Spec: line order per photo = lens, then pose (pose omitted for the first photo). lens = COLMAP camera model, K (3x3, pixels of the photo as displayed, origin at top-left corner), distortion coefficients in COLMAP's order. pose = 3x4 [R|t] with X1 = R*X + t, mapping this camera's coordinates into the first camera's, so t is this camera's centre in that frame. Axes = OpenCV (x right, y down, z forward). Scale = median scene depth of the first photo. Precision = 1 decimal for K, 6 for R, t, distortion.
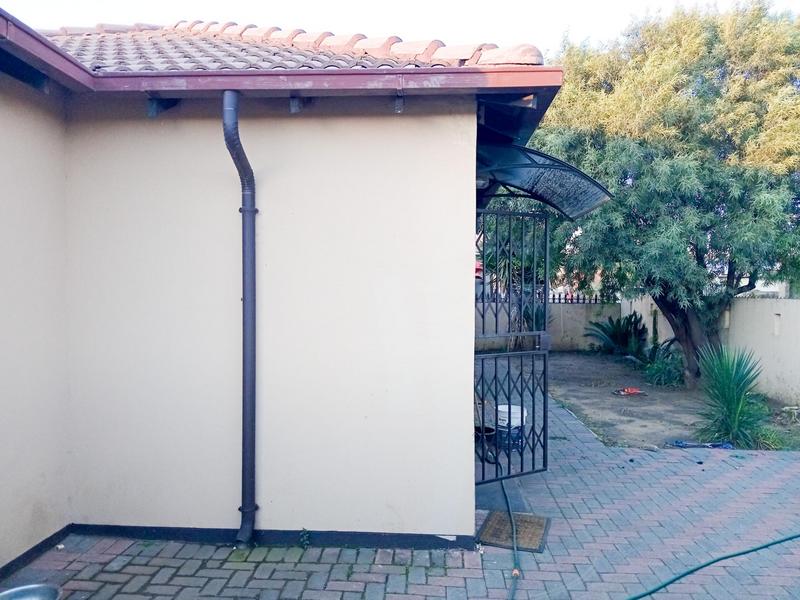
lens RADIAL K [[626.7, 0, 400.0], [0, 626.7, 300.0], [0, 0, 1]] dist [-0.006355, -0.010337]
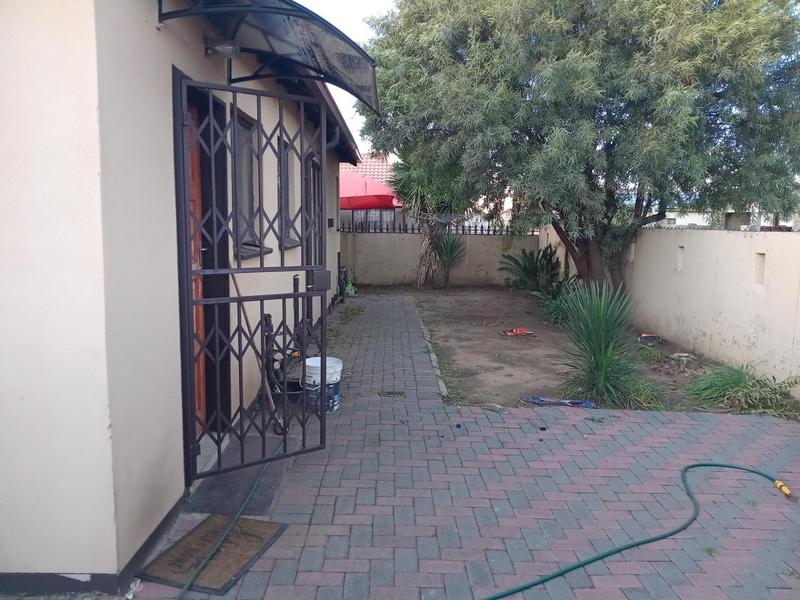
lens RADIAL K [[594.8, 0, 400.0], [0, 594.8, 300.0], [0, 0, 1]] dist [0.062539, -0.086232]
pose [[0.999105, 0.000473, 0.042292, 0.184794], [-0.005176, 0.993788, 0.111167, 0.006054], [-0.041977, -0.111287, 0.992901, 0.180111]]
